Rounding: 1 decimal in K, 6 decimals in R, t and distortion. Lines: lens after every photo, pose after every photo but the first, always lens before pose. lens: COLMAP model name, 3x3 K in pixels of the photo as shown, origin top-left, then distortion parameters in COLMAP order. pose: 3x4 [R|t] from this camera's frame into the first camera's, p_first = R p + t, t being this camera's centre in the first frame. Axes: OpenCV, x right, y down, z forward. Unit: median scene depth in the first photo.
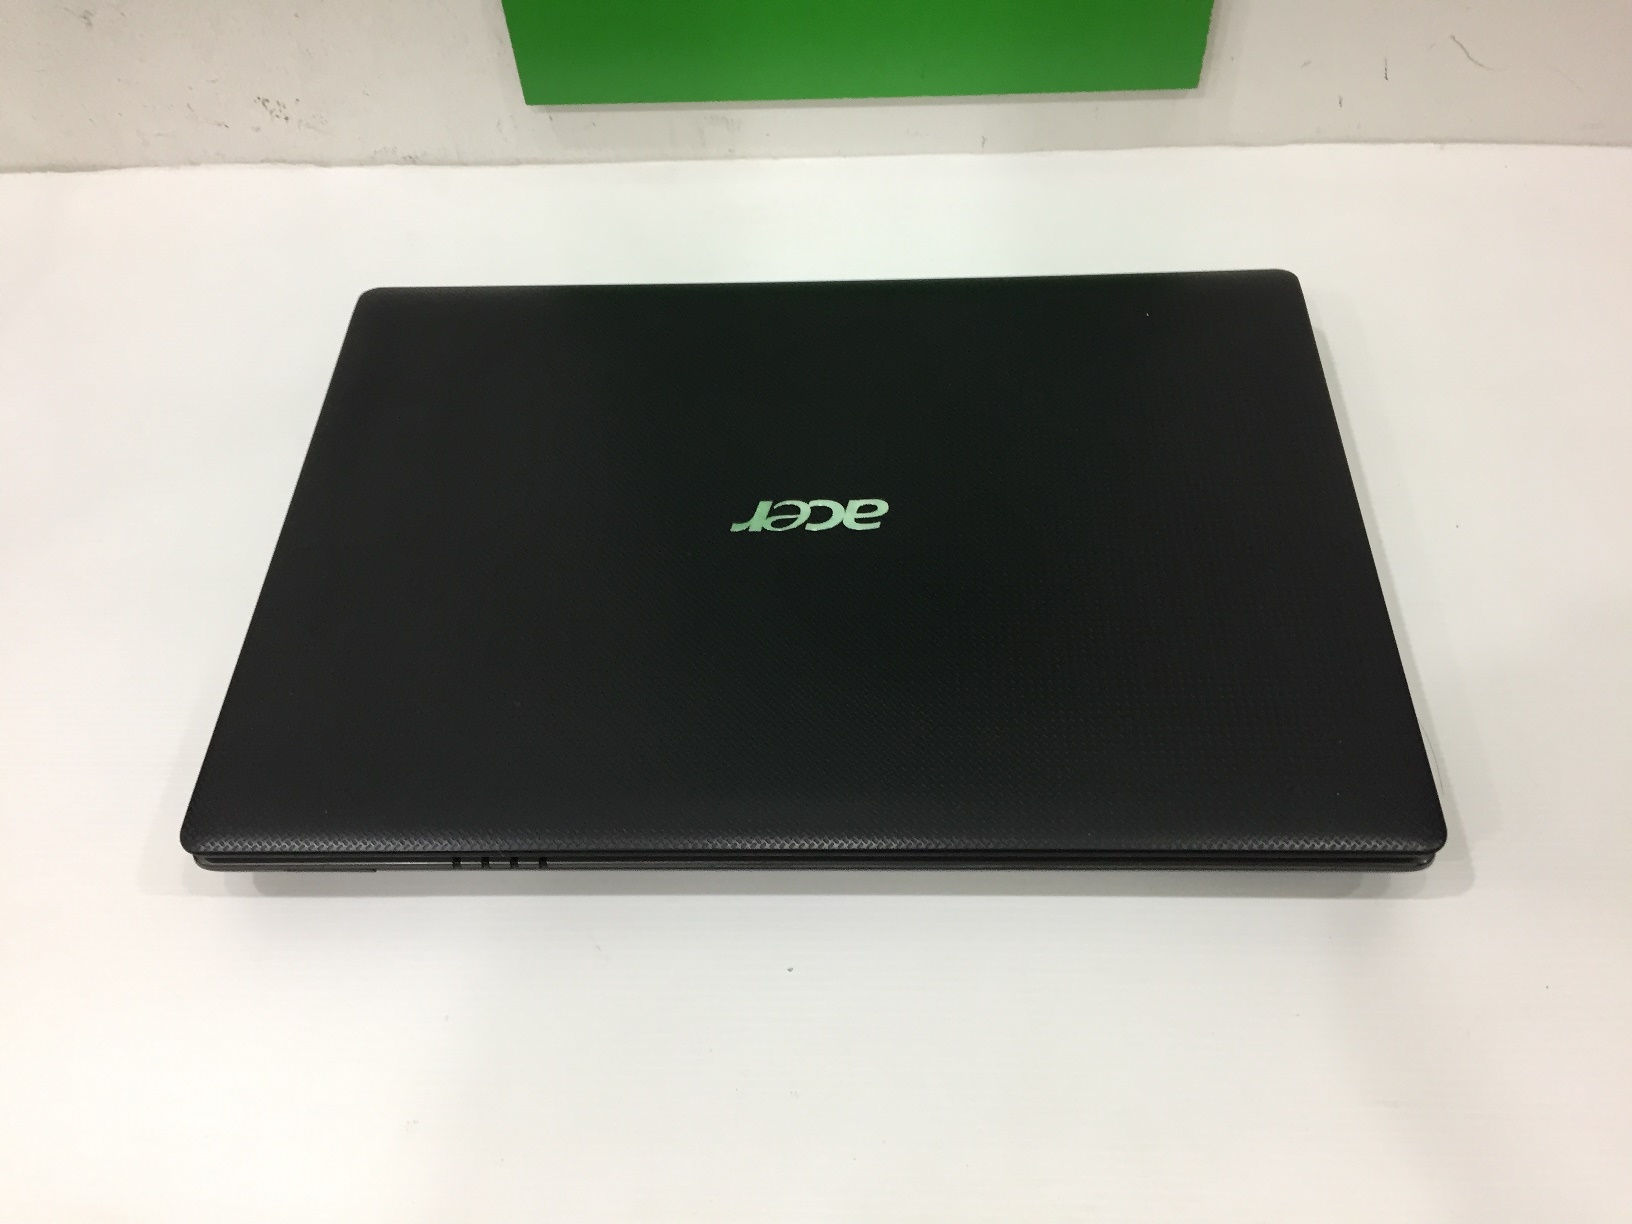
lens RADIAL K [[1391.4, 0, 811.9], [0, 1391.4, 632.9], [0, 0, 1]] dist [0.068162, -0.118958]
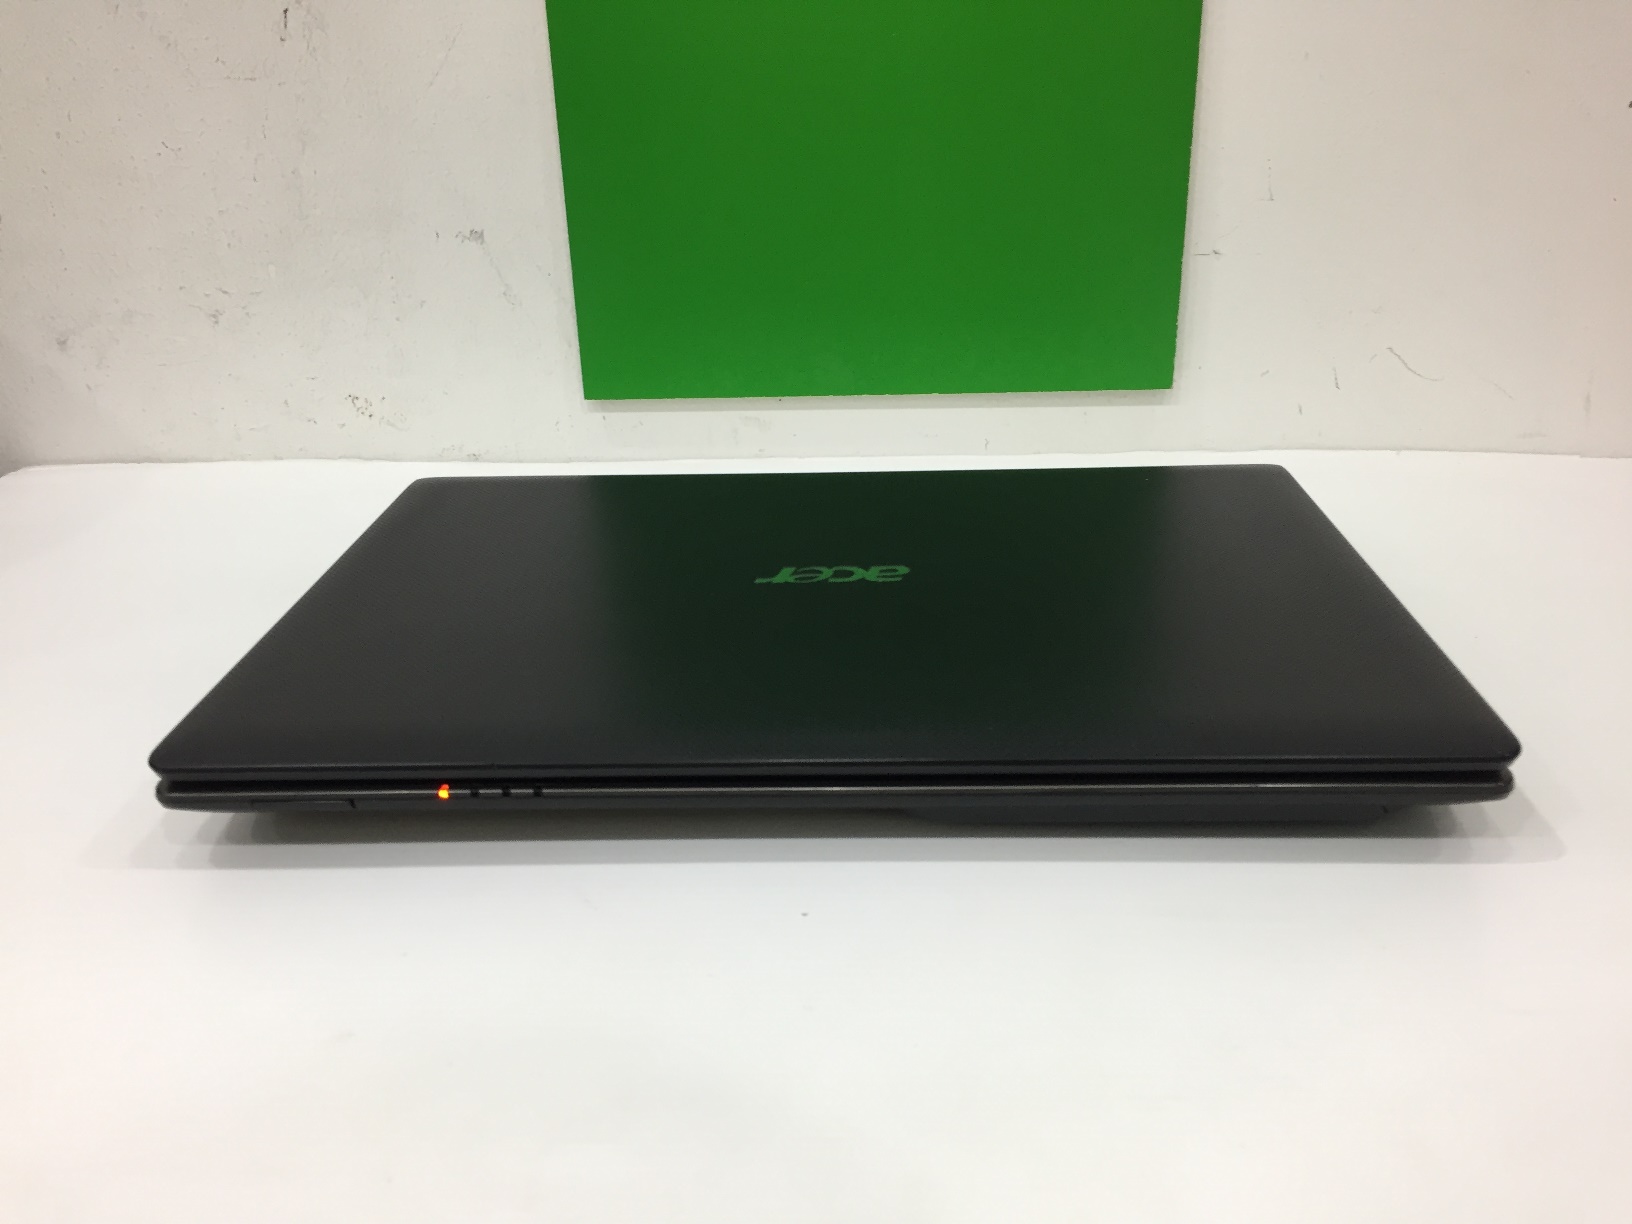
lens RADIAL K [[1391.4, 0, 811.9], [0, 1391.4, 632.9], [0, 0, 1]] dist [0.068162, -0.118958]
pose [[0.999630, 0.026576, -0.005808, -0.007006], [-0.026027, 0.872249, -0.488368, 0.332606], [-0.007913, 0.488339, 0.872618, 0.098481]]
